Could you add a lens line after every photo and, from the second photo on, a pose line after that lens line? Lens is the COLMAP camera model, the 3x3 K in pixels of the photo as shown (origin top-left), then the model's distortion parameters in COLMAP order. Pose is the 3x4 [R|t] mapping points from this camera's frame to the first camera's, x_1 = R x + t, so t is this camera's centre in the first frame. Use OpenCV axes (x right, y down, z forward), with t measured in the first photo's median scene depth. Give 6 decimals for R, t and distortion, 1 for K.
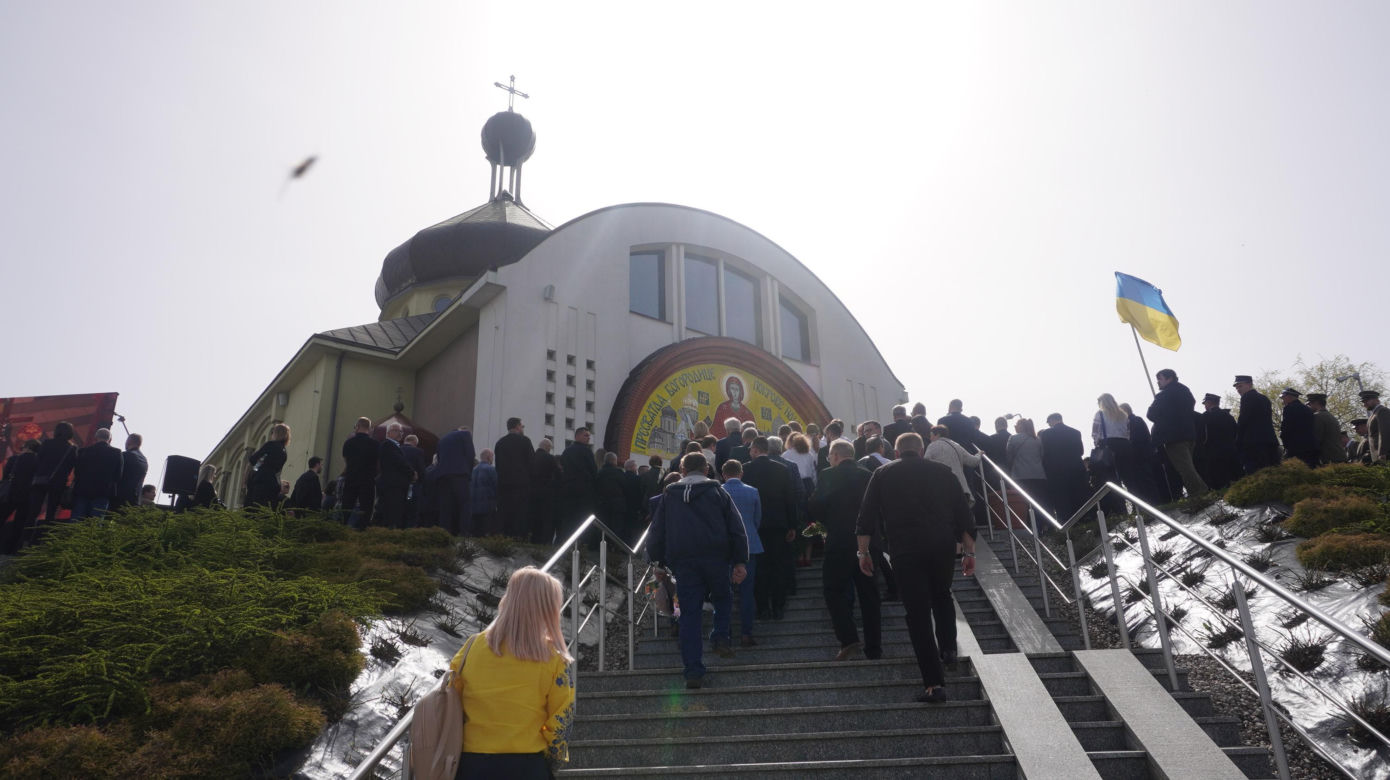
lens RADIAL K [[941.4, 0, 697.2], [0, 941.4, 385.3], [0, 0, 1]] dist [-0.046461, 0.039704]
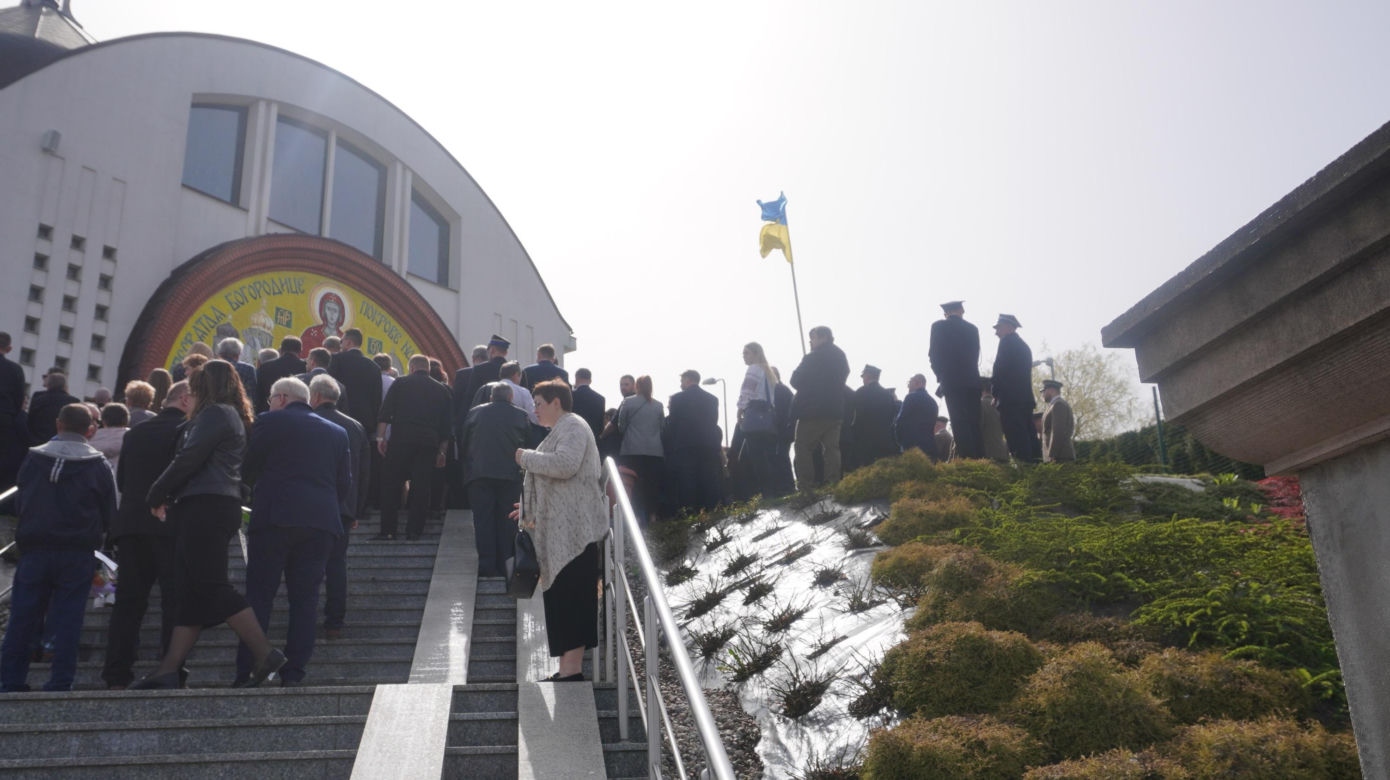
lens RADIAL K [[1200.7, 0, 703.0], [0, 1200.7, 392.9], [0, 0, 1]] dist [-0.039744, 0.046172]
pose [[0.958112, 0.081732, 0.274483, 0.073548], [-0.096727, 0.994444, 0.041524, 0.001952], [-0.269564, -0.066335, 0.960695, 0.021685]]
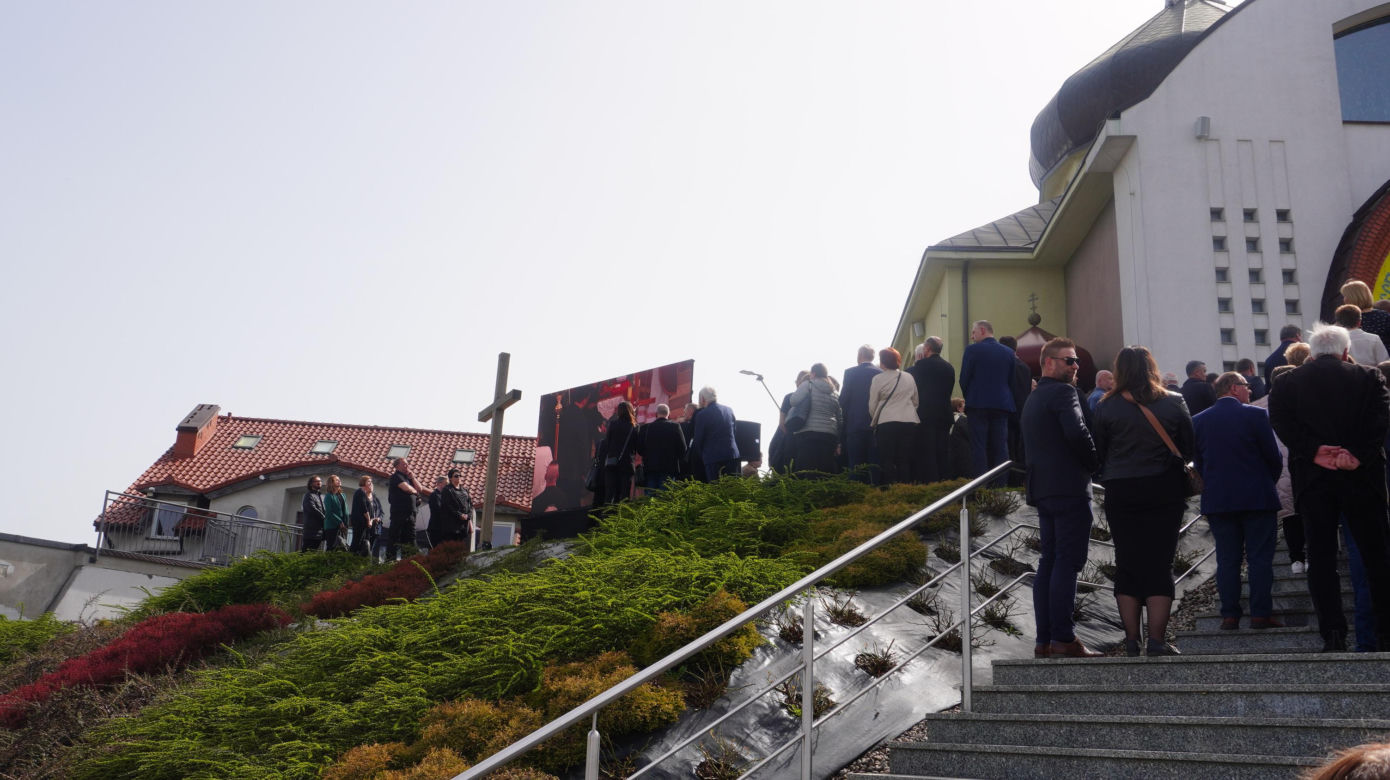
lens RADIAL K [[1229.0, 0, 688.5], [0, 1229.0, 379.8], [0, 0, 1]] dist [-0.009369, 0.038308]
pose [[0.764576, -0.123738, -0.632545, 0.105804], [0.175346, 0.984316, 0.019395, 0.002289], [0.620224, -0.125743, 0.774281, 0.019060]]
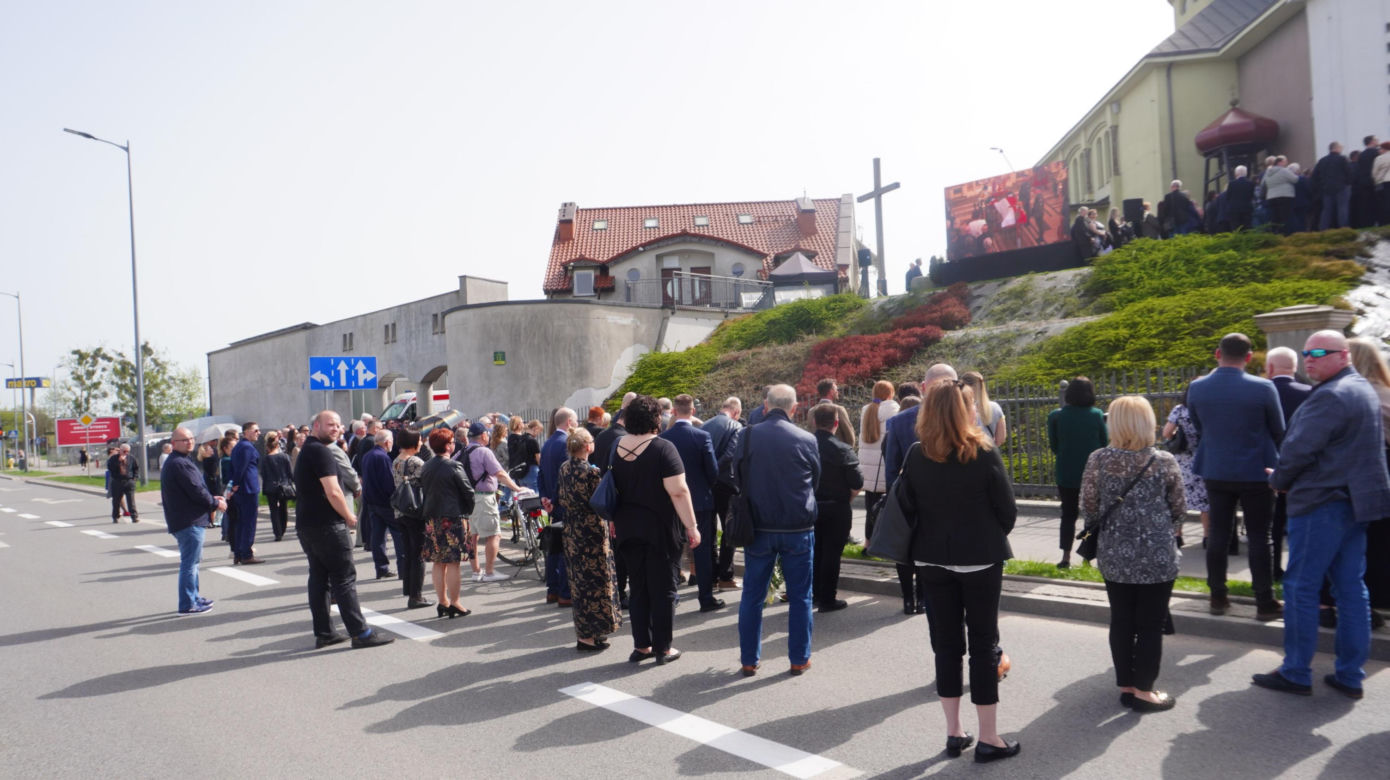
lens RADIAL K [[941.4, 0, 692.2], [0, 941.4, 395.4], [0, 0, 1]] dist [-0.046461, 0.039704]
pose [[0.719466, -0.015128, -0.694363, 0.007103], [0.280151, 0.921141, 0.270210, -0.151543], [0.635519, -0.388934, 0.666968, -0.405415]]
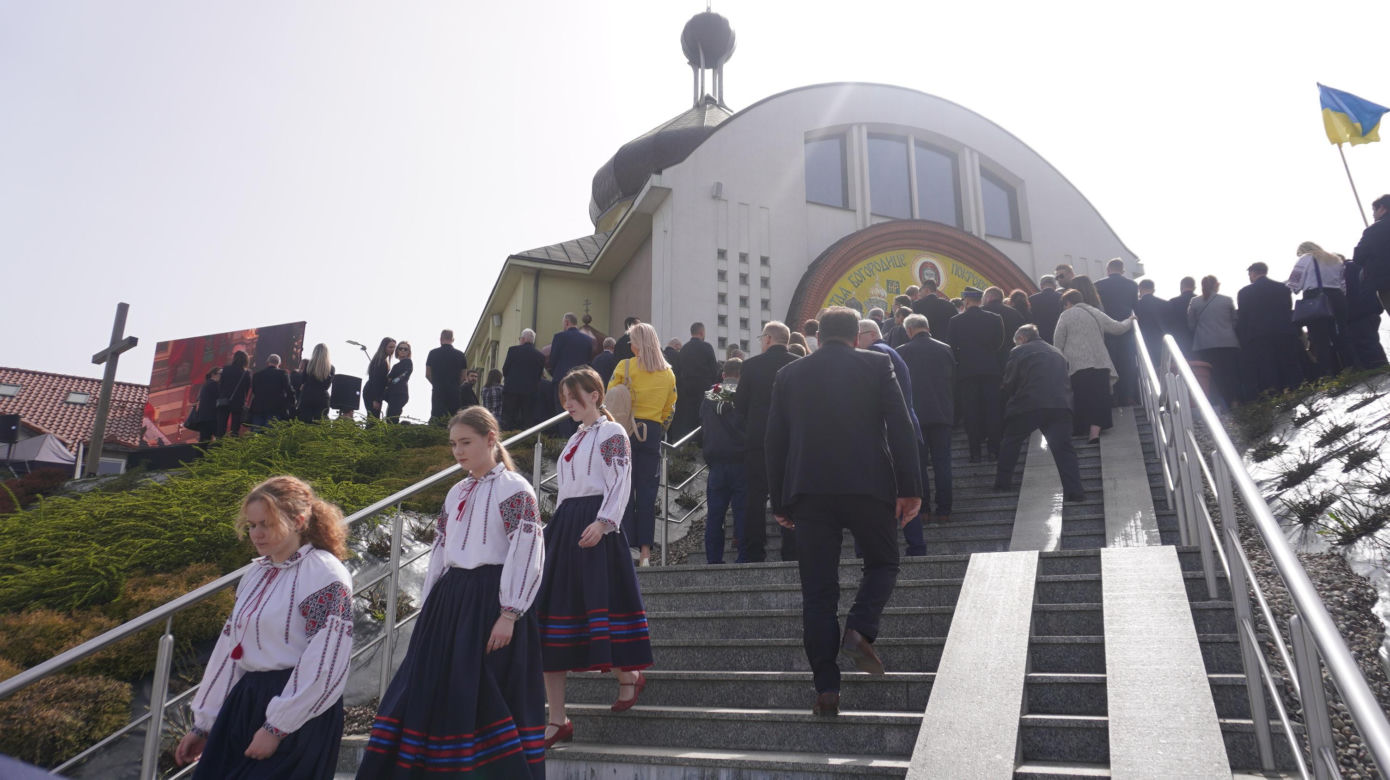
lens RADIAL K [[941.4, 0, 690.7], [0, 941.4, 381.6], [0, 0, 1]] dist [-0.046461, 0.039704]
pose [[0.956218, -0.050348, -0.288292, 0.084590], [0.077620, 0.993442, 0.083957, 0.013986], [0.282174, -0.102658, 0.953855, 0.044215]]
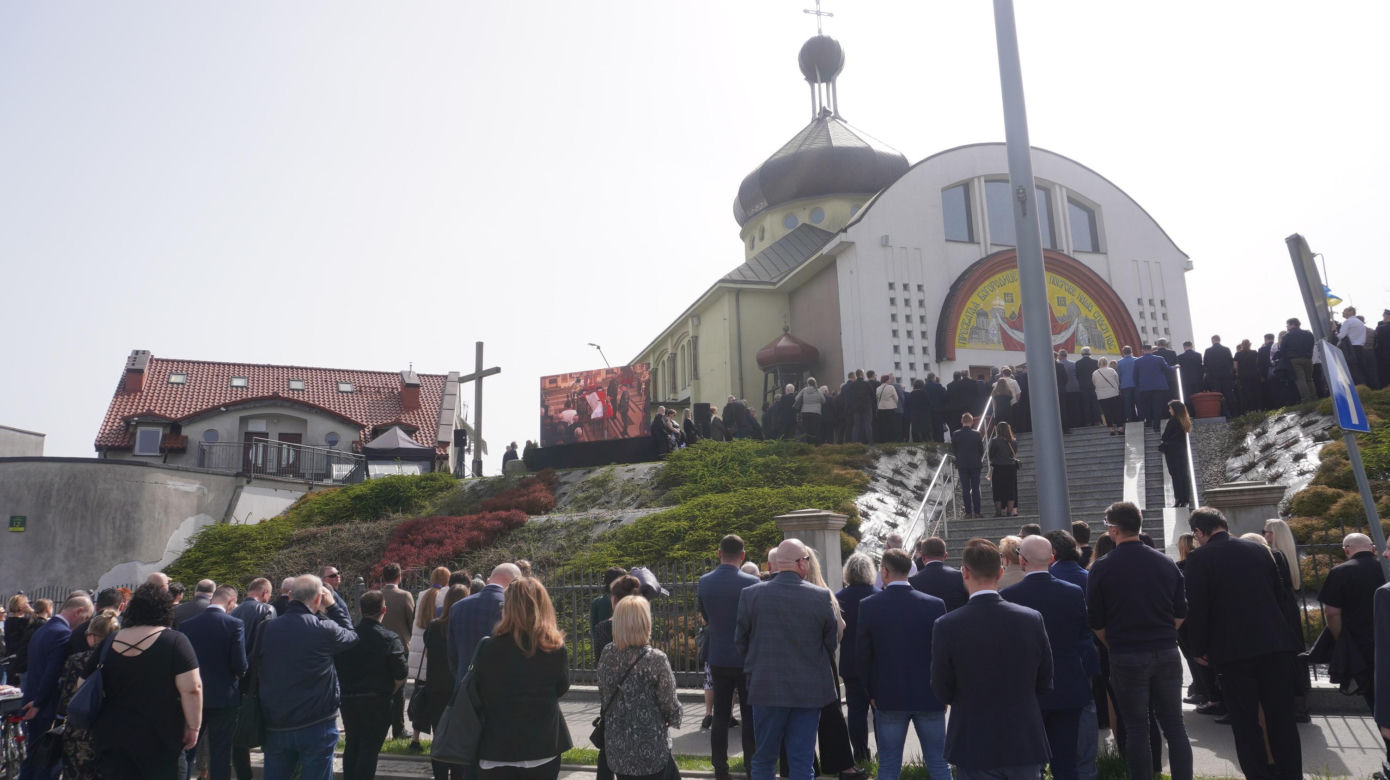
lens RADIAL K [[941.4, 0, 690.4], [0, 941.4, 392.0], [0, 0, 1]] dist [-0.046461, 0.039704]
pose [[0.937028, -0.068462, -0.342478, 0.031421], [0.134913, 0.975436, 0.174133, -0.155752], [0.322144, -0.209372, 0.923248, -0.405727]]
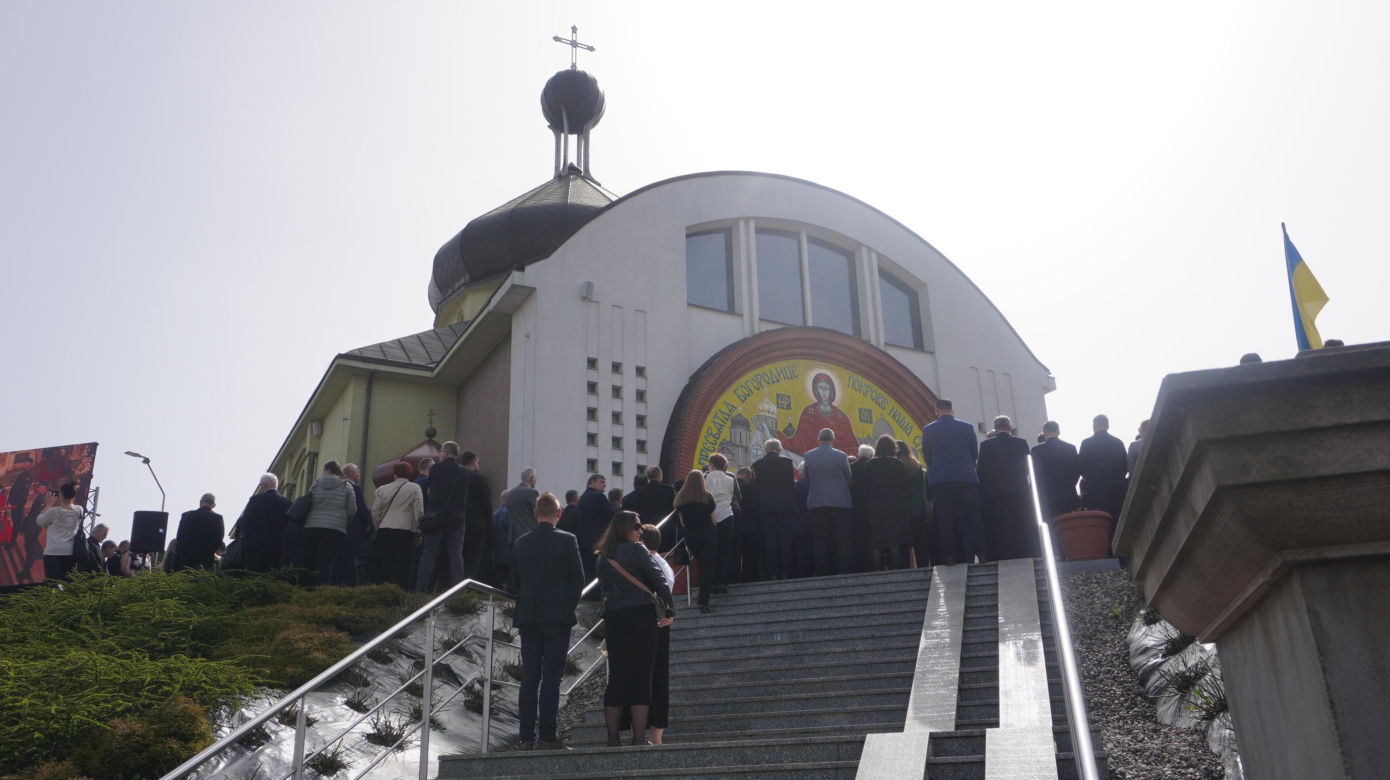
lens RADIAL K [[1143.5, 0, 687.4], [0, 1143.5, 385.0], [0, 0, 1]] dist [-0.017505, 0.039796]
pose [[0.985966, -0.058588, -0.156330, 0.087671], [0.060132, 0.998177, 0.005159, -0.012469], [0.155743, -0.014487, 0.987691, -0.013963]]
